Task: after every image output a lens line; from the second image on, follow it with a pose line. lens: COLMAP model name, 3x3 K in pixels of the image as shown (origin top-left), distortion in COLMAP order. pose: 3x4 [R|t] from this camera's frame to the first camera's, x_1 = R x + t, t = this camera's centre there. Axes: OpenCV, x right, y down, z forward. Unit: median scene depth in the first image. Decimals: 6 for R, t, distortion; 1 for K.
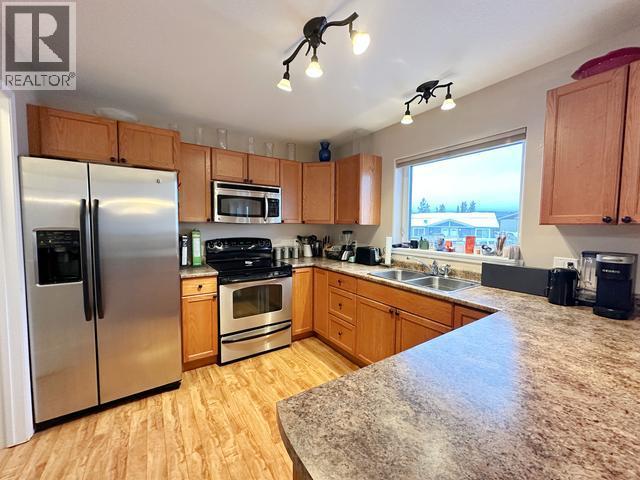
lens RADIAL K [[256.0, 0, 316.8], [0, 256.0, 237.2], [0, 0, 1]] dist [-0.000564, -0.000015]
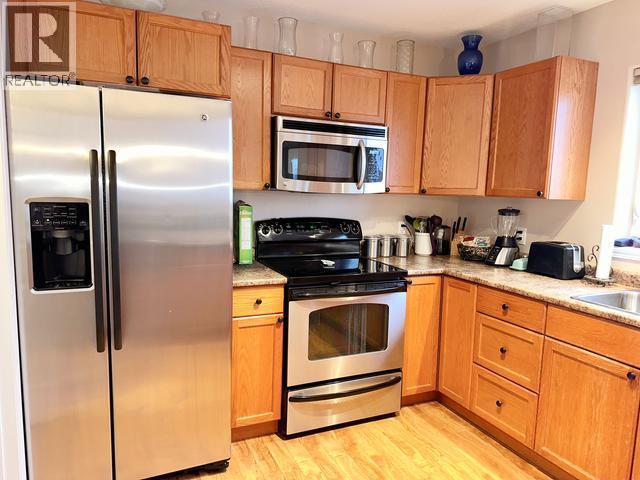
lens RADIAL K [[453.7, 0, 317.4], [0, 453.7, 241.7], [0, 0, 1]] dist [0.049462, -0.043402]
pose [[0.986930, 0.037876, -0.156633, -0.156371], [-0.027455, 0.997296, 0.068169, -0.015768], [0.158792, -0.062978, 0.985301, 0.018480]]
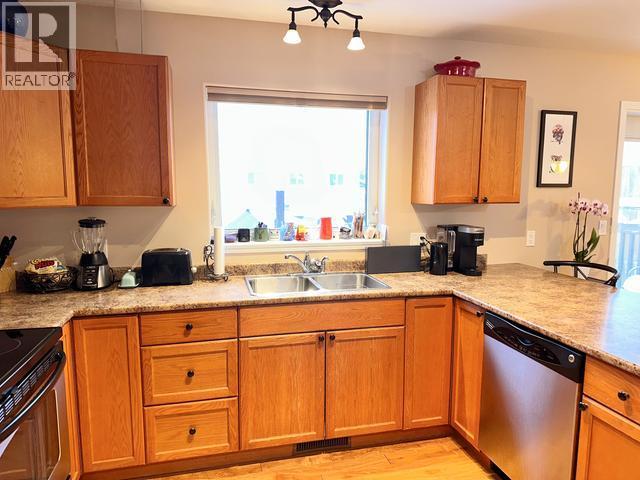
lens RADIAL K [[453.7, 0, 320.6], [0, 453.7, 243.7], [0, 0, 1]] dist [0.049462, -0.043402]
pose [[0.332387, -0.120606, 0.935400, -0.643247], [0.047690, 0.992671, 0.111044, -0.070169], [-0.941936, 0.007699, 0.335703, 0.497209]]
